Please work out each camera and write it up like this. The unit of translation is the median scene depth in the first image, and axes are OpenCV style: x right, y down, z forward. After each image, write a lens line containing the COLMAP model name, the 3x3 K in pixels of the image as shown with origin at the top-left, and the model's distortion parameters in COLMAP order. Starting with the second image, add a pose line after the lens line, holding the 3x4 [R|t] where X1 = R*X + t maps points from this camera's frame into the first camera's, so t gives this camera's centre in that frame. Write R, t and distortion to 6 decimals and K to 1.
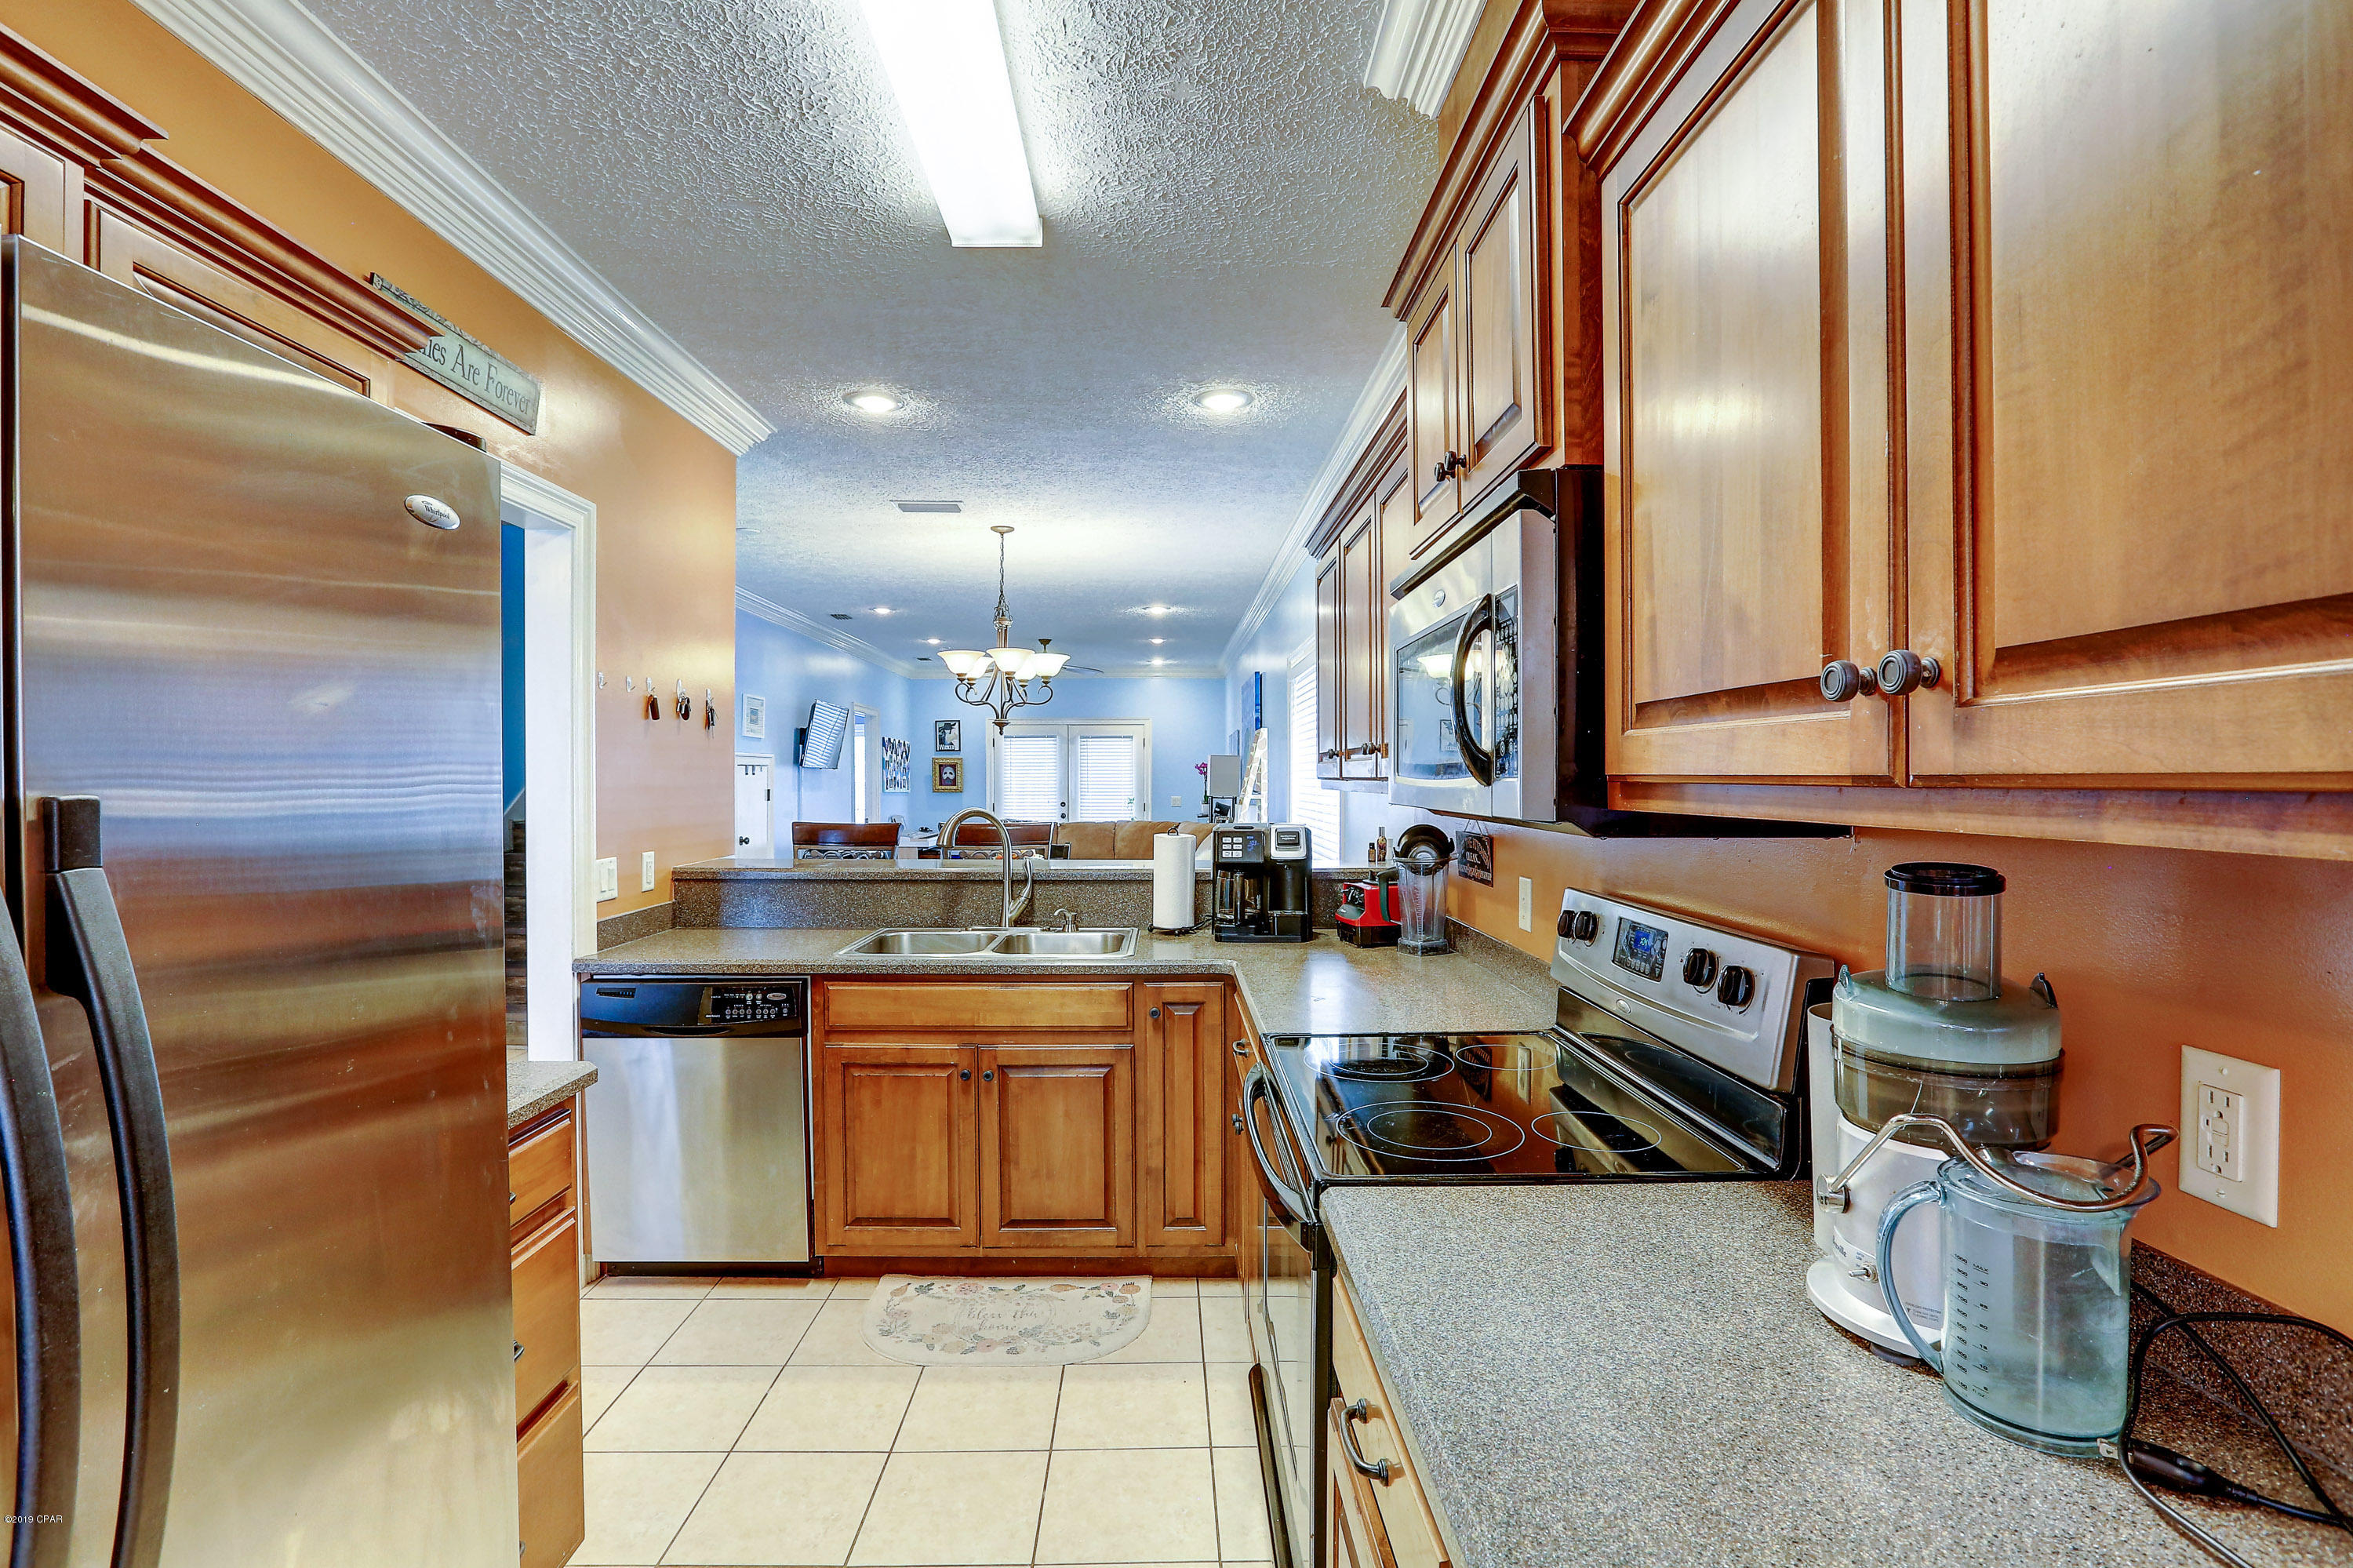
lens RADIAL K [[1074.3, 0, 1176.5], [0, 1074.3, 784.0], [0, 0, 1]] dist [-0.054050, 0.017925]
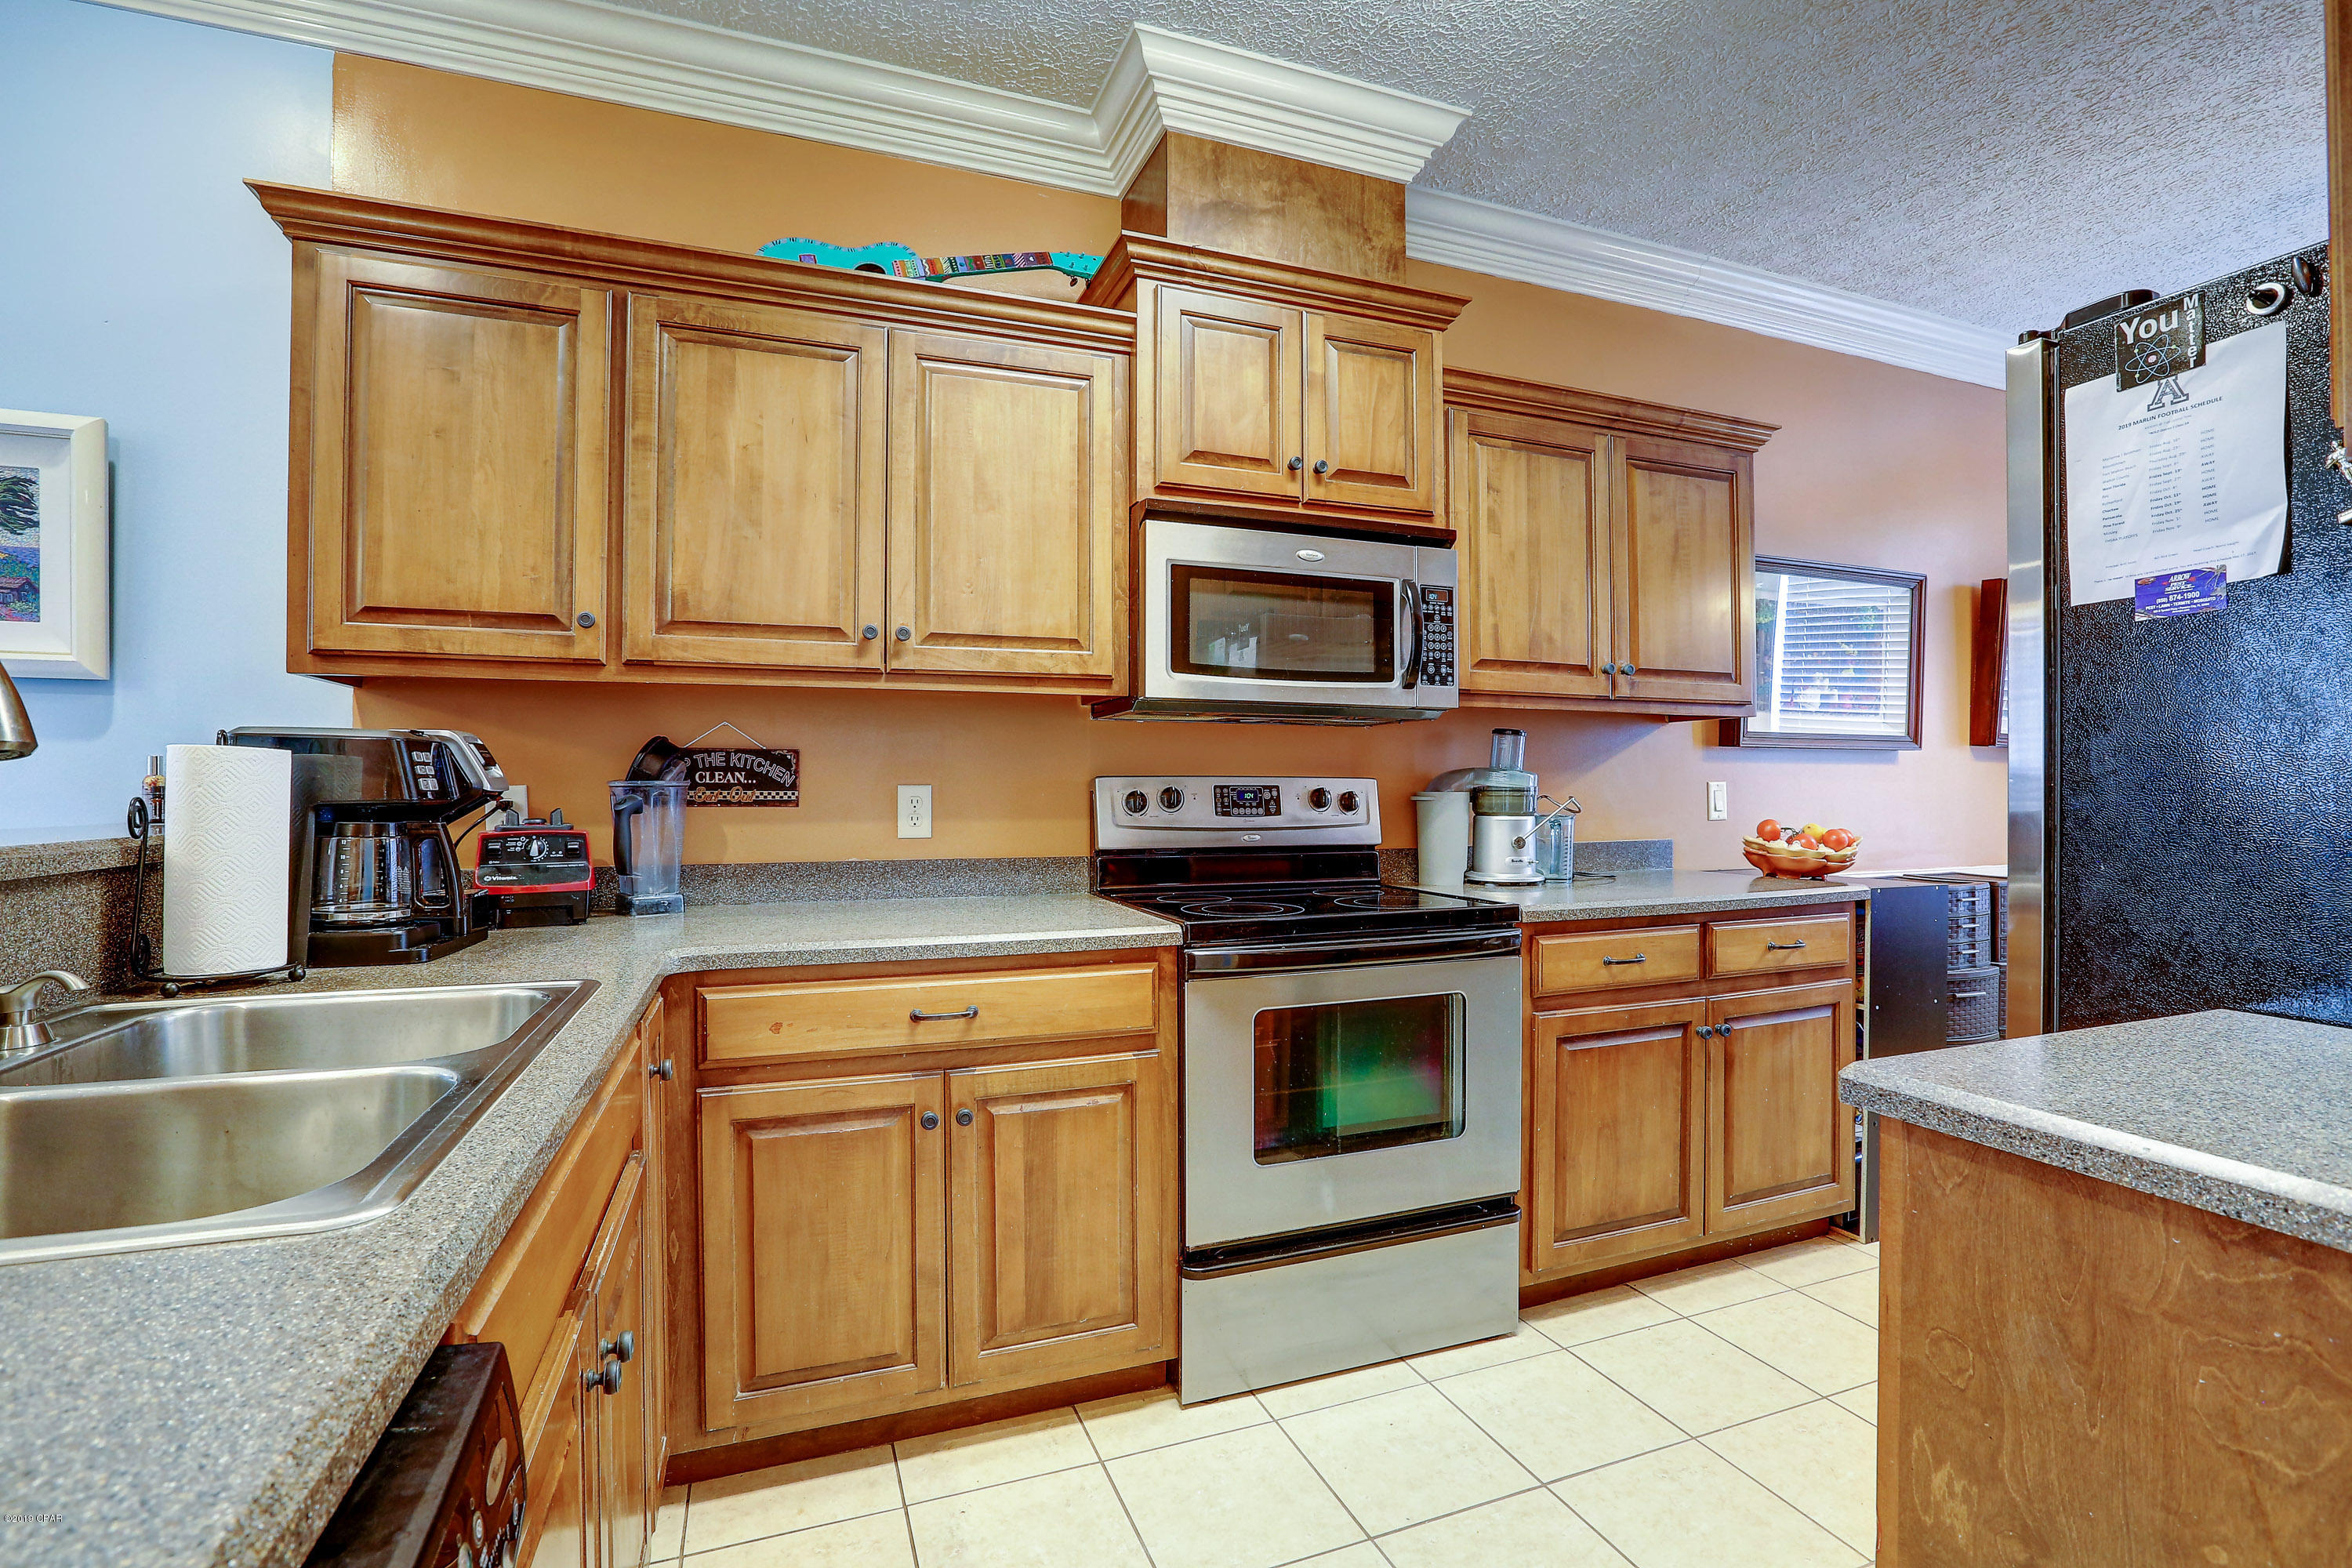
lens RADIAL K [[1073.8, 0, 1161.0], [0, 1073.8, 783.7], [0, 0, 1]] dist [-0.054050, 0.017925]
pose [[-0.330525, 0.004302, 0.943787, -0.592894], [0.005058, 0.999983, -0.002786, 0.077044], [-0.943784, 0.003852, -0.330541, 0.948029]]
